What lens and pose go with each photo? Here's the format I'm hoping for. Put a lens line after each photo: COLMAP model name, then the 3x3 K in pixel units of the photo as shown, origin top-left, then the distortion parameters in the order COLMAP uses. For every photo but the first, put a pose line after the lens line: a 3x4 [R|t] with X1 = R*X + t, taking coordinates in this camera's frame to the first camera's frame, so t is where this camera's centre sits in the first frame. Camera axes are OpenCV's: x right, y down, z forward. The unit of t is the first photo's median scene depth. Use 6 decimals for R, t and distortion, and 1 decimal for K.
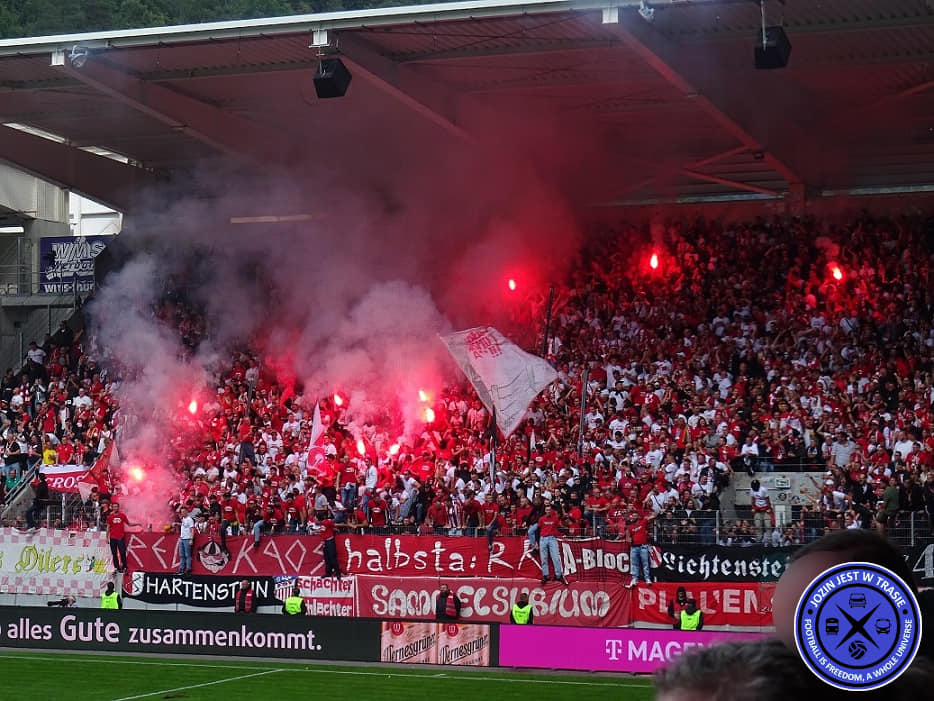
lens RADIAL K [[2456.4, 0, 468.2], [0, 2456.4, 352.7], [0, 0, 1]] dist [0.074179, 0.214433]
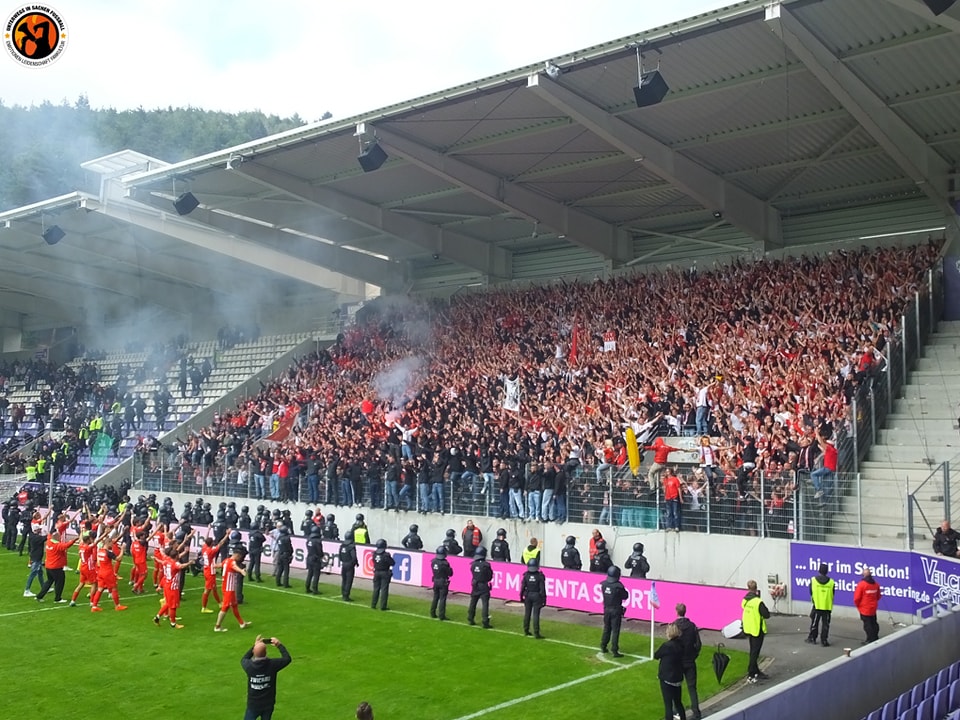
lens RADIAL K [[996.1, 0, 480.4], [0, 996.1, 359.6], [0, 0, 1]] dist [0.045799, 0.009892]
pose [[0.958437, -0.009399, -0.285150, 0.169208], [-0.001793, 0.999239, -0.038964, 0.028625], [0.285299, 0.037856, 0.957691, 0.465247]]
